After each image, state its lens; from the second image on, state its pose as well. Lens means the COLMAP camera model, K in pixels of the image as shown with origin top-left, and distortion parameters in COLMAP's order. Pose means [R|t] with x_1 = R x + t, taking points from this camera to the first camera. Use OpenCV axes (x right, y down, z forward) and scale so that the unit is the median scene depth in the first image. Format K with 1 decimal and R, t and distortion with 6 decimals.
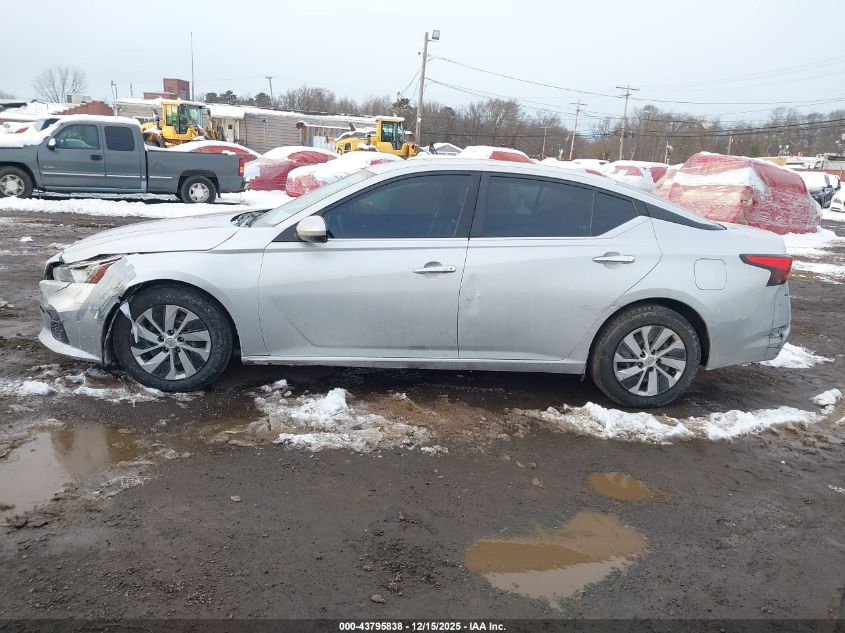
lens RADIAL K [[666.5, 0, 422.5], [0, 666.5, 316.5], [0, 0, 1]] dist [0.012208, -0.005324]
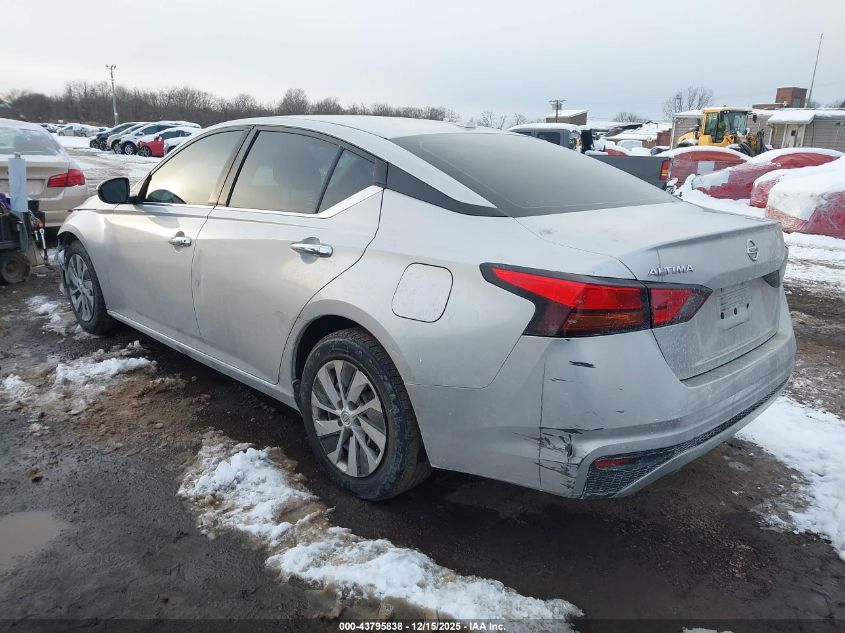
lens RADIAL K [[666.5, 0, 422.5], [0, 666.5, 316.5], [0, 0, 1]] dist [0.012208, -0.005324]
pose [[0.640485, 0.152340, -0.752709, 0.840457], [-0.171498, 0.983749, 0.053171, -0.071566], [0.748577, 0.095033, 0.656202, 0.638365]]
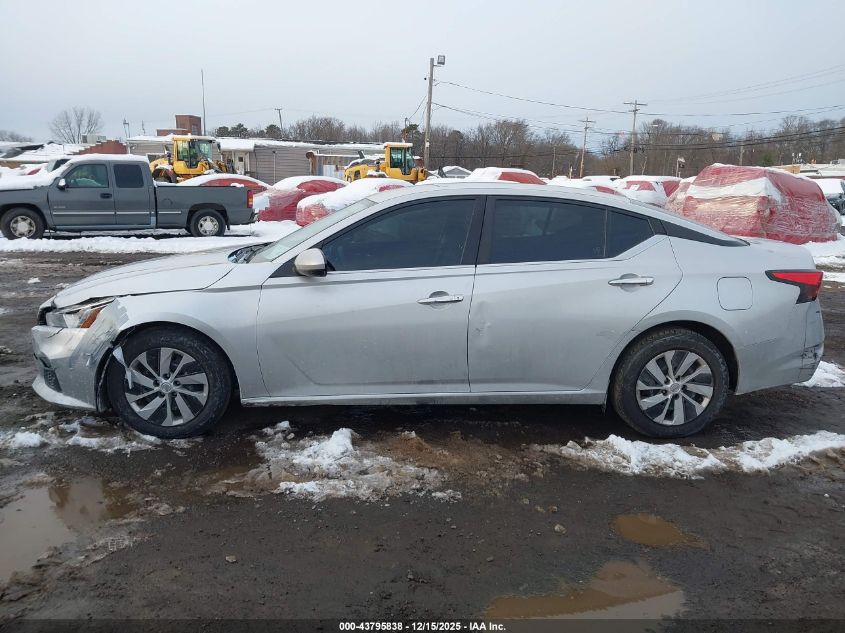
lens RADIAL K [[666.5, 0, 422.5], [0, 666.5, 316.5], [0, 0, 1]] dist [0.012208, -0.005324]
pose [[0.998999, -0.037782, -0.023953, 0.013363], [0.036947, 0.998725, -0.034391, -0.014208], [0.025221, 0.033472, 0.999121, 0.051514]]
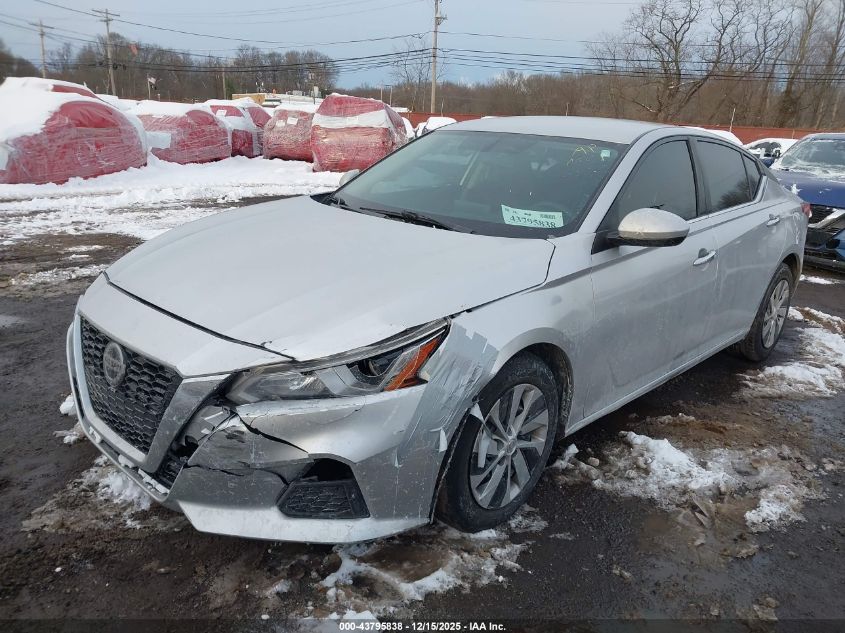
lens RADIAL K [[666.5, 0, 422.5], [0, 666.5, 316.5], [0, 0, 1]] dist [0.012208, -0.005324]
pose [[0.733817, -0.202649, 0.648418, -0.758750], [0.142680, 0.979158, 0.144543, -0.163602], [-0.664195, -0.013552, 0.747437, 0.577594]]
